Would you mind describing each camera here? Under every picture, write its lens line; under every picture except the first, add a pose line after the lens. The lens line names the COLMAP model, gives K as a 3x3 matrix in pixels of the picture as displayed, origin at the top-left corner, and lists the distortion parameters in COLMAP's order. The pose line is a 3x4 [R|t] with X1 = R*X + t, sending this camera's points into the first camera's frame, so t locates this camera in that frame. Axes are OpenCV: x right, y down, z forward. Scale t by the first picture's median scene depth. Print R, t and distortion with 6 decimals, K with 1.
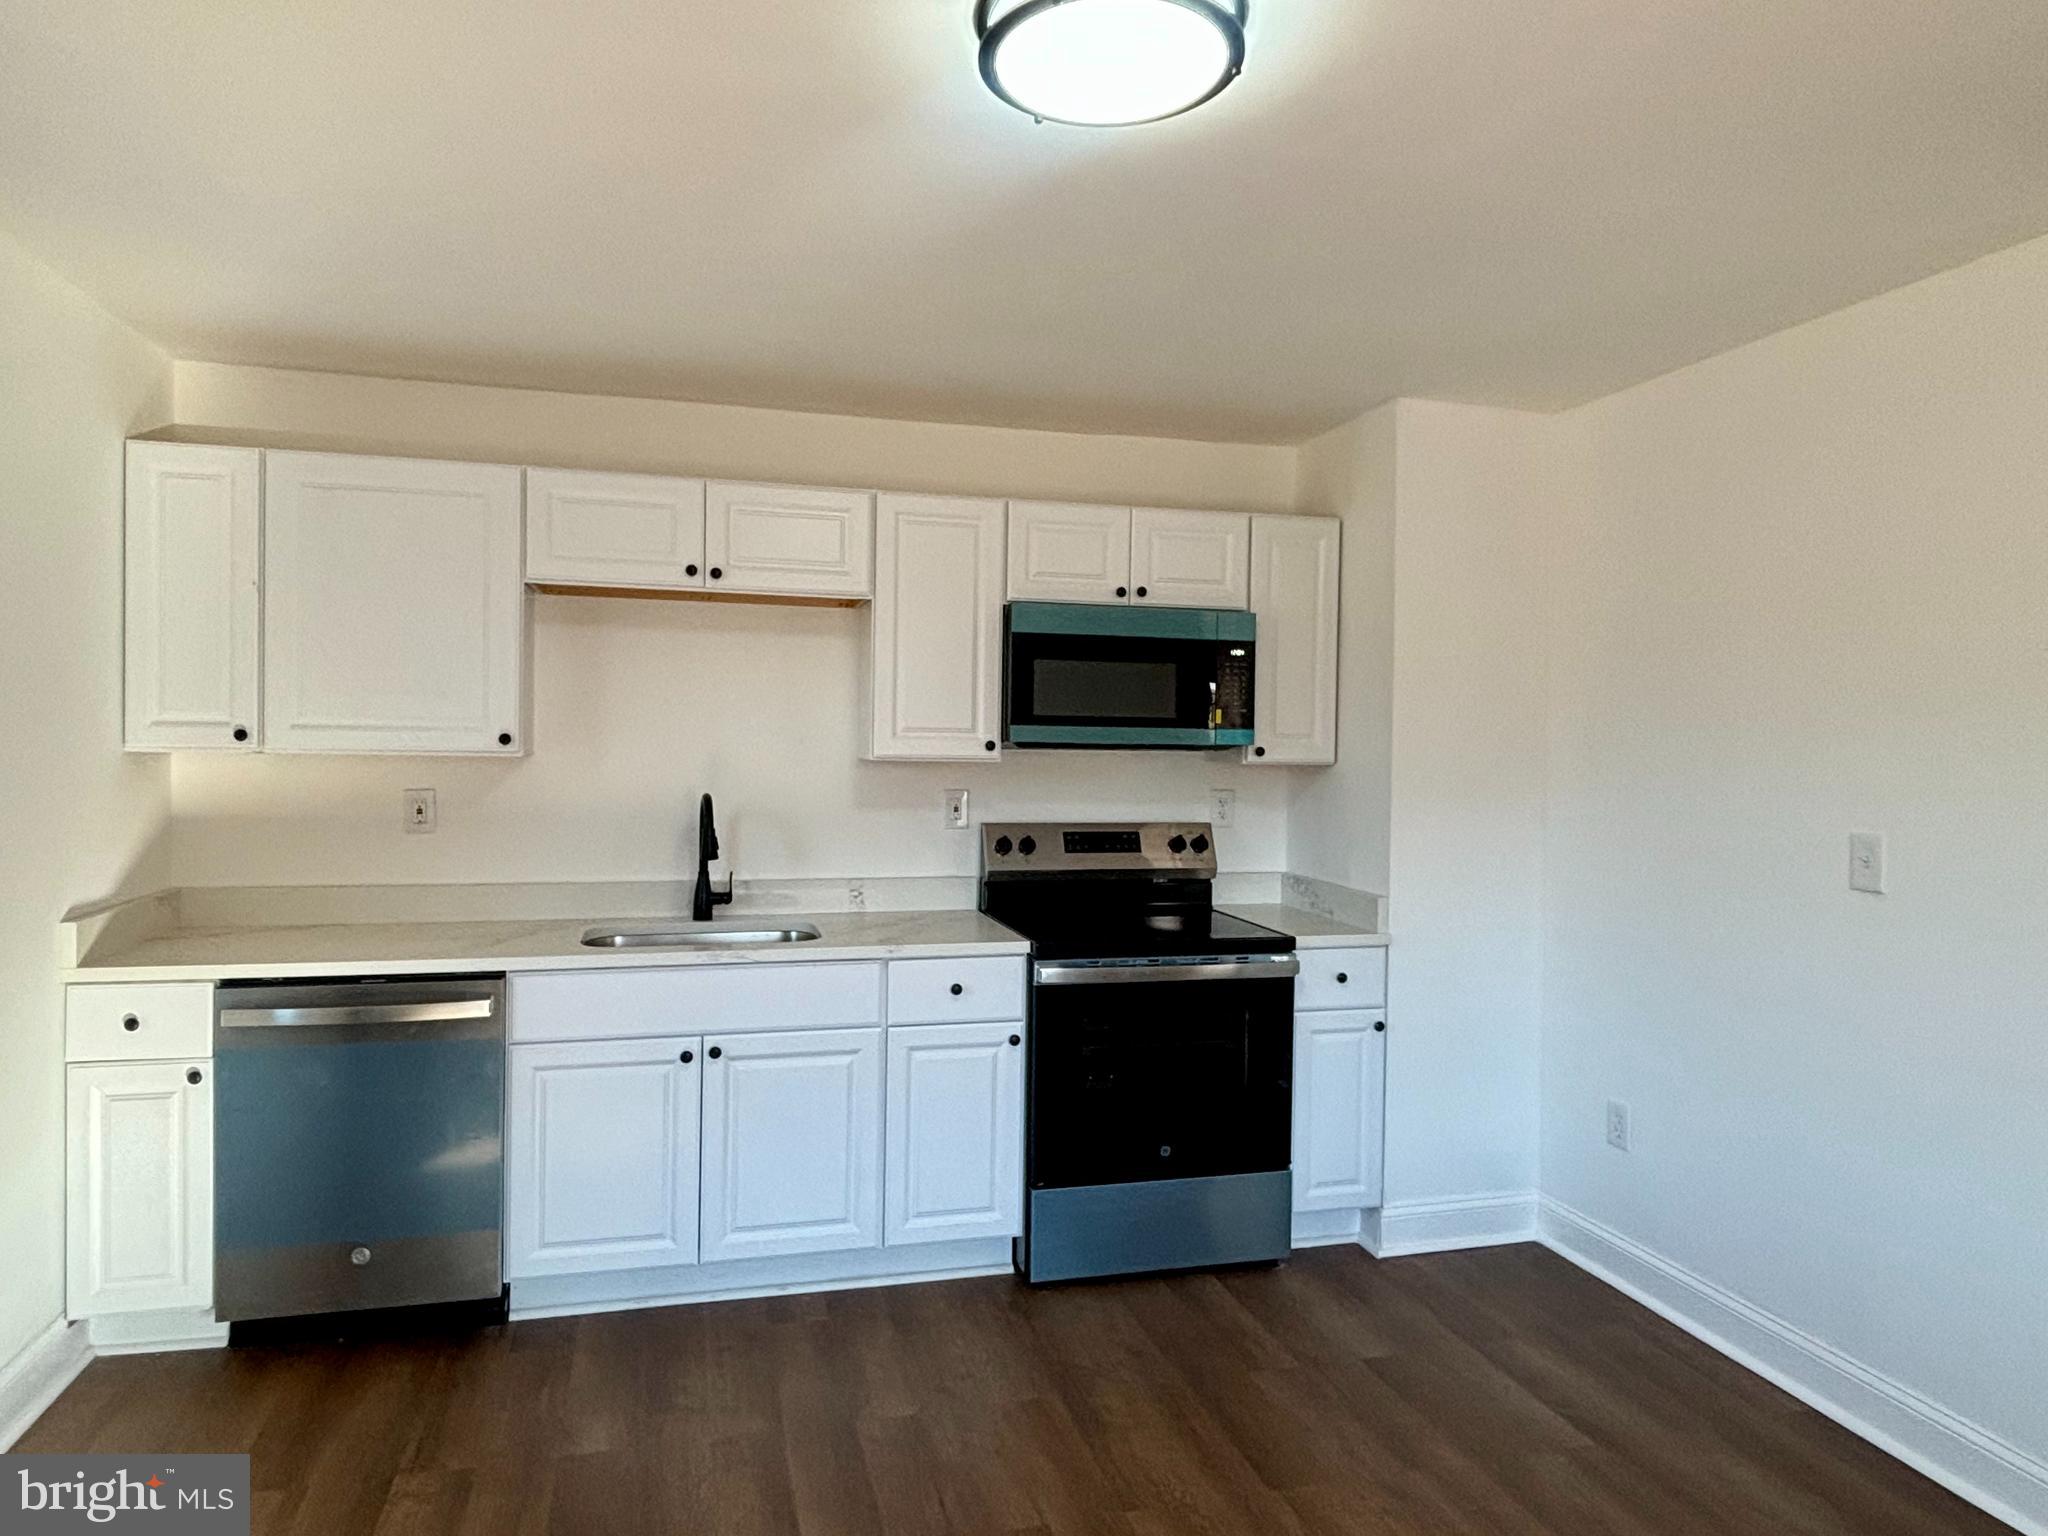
lens RADIAL K [[1257.0, 0, 1024.0], [0, 1257.0, 768.0], [0, 0, 1]] dist [0.003947, 0.000160]
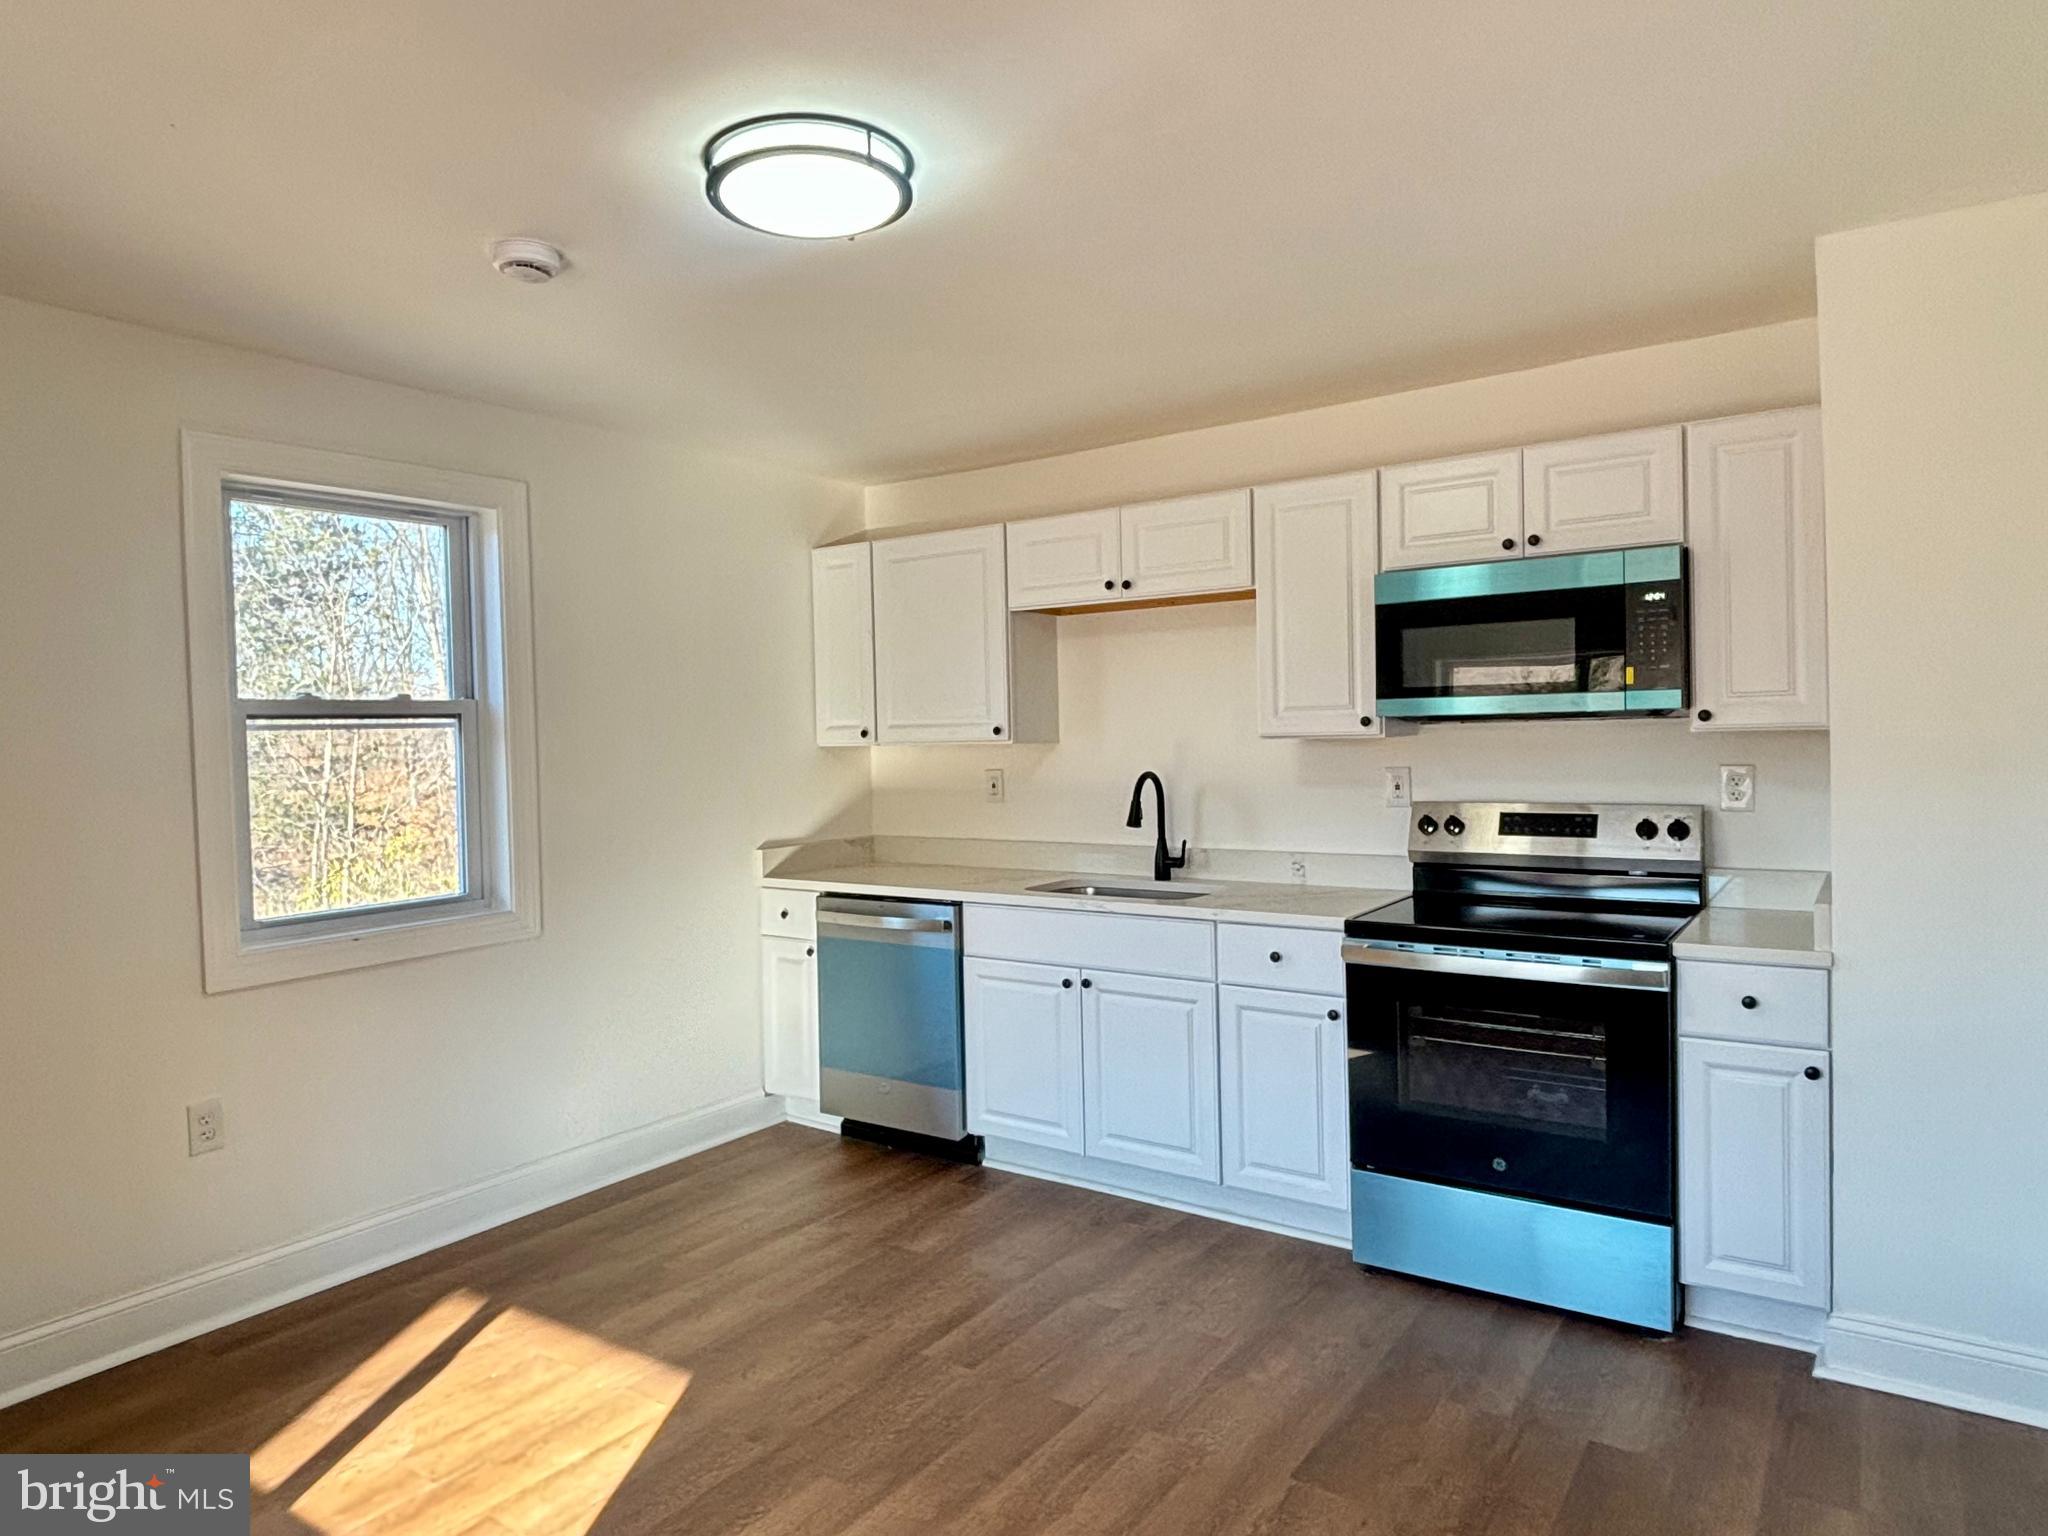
lens RADIAL K [[1290.2, 0, 1024.0], [0, 1290.2, 768.0], [0, 0, 1]] dist [0.059867, -0.139239]
pose [[0.627674, -0.007334, -0.778442, 0.631024], [0.019882, 0.999780, 0.006612, 0.007203], [0.778222, -0.019627, 0.627682, 0.157666]]
